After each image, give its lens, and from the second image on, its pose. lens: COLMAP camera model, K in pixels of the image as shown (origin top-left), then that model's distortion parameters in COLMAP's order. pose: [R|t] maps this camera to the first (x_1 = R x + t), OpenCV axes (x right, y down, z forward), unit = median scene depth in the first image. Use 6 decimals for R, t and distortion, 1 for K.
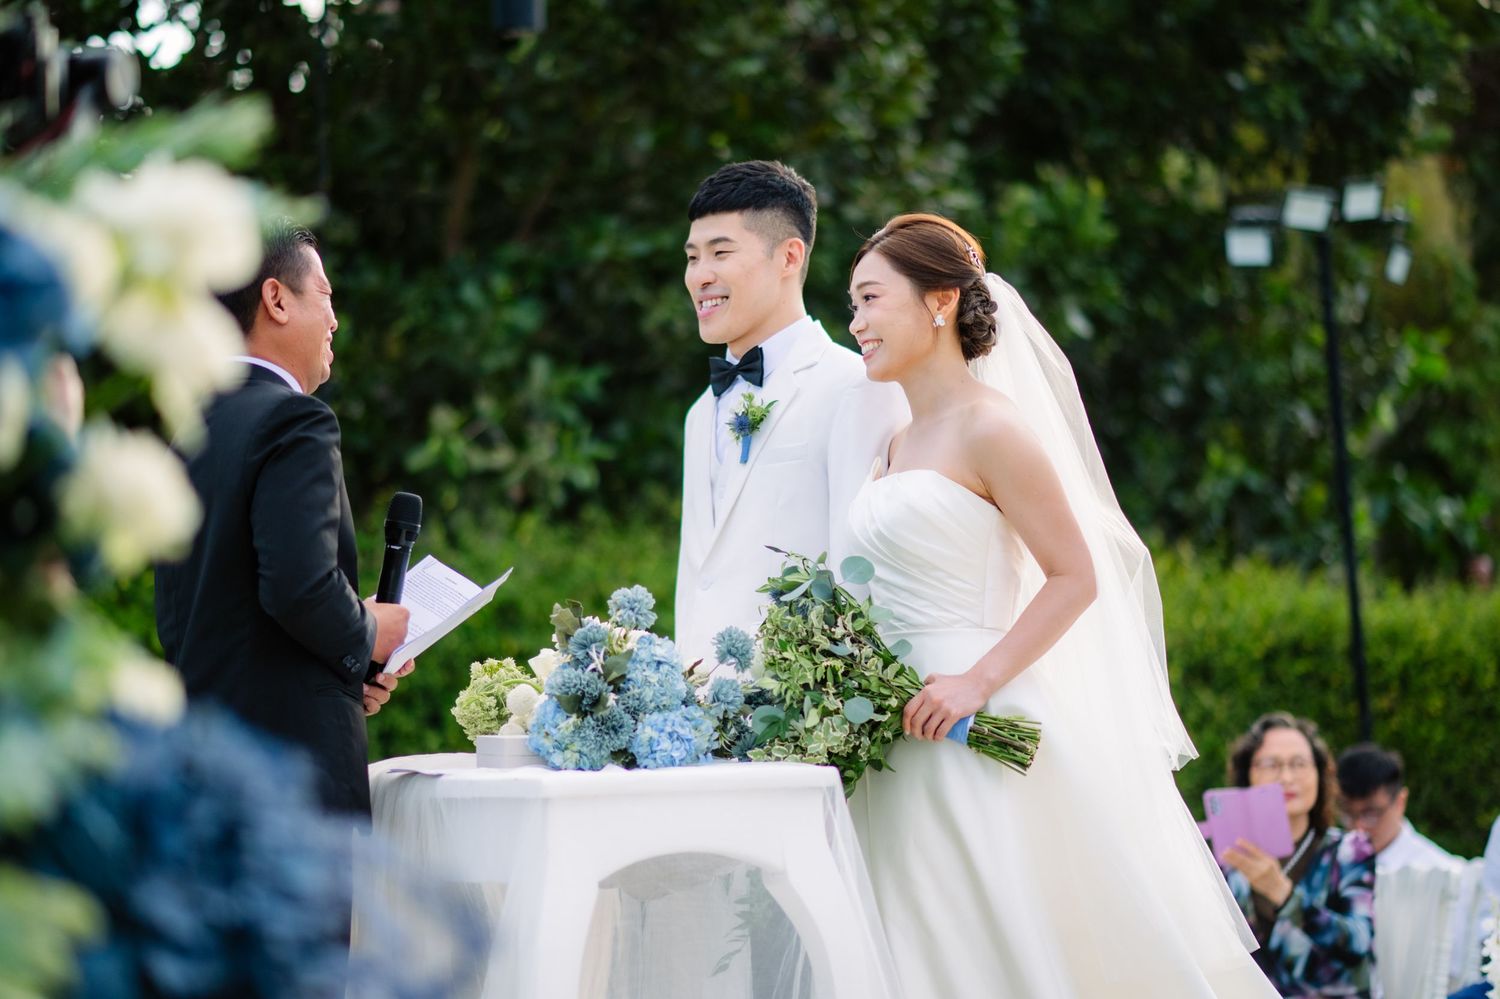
lens RADIAL K [[3698.9, 0, 750.0], [0, 3698.9, 499.5], [0, 0, 1]] dist [-0.102423, 0.968892]
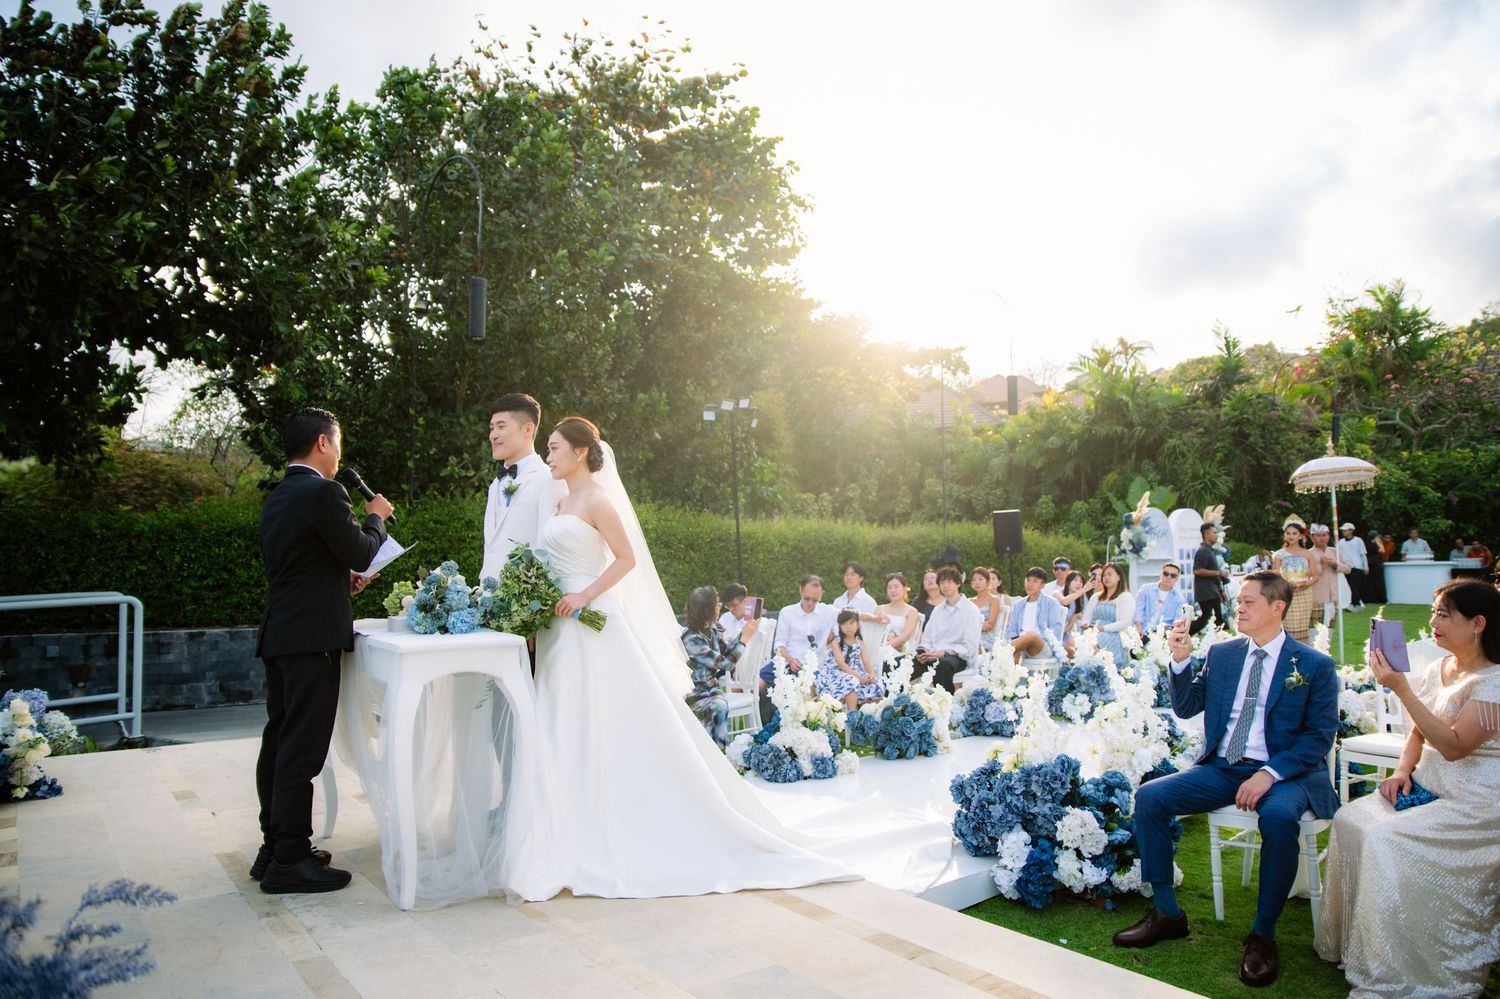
lens RADIAL K [[1059.7, 0, 749.0], [0, 1059.7, 529.1], [0, 0, 1]] dist [-0.002649, -0.001001]
pose [[0.985222, 0.025666, 0.169348, 0.041289], [-0.033593, 0.998462, 0.044112, -0.032946], [-0.167955, -0.049149, 0.984569, 0.201754]]
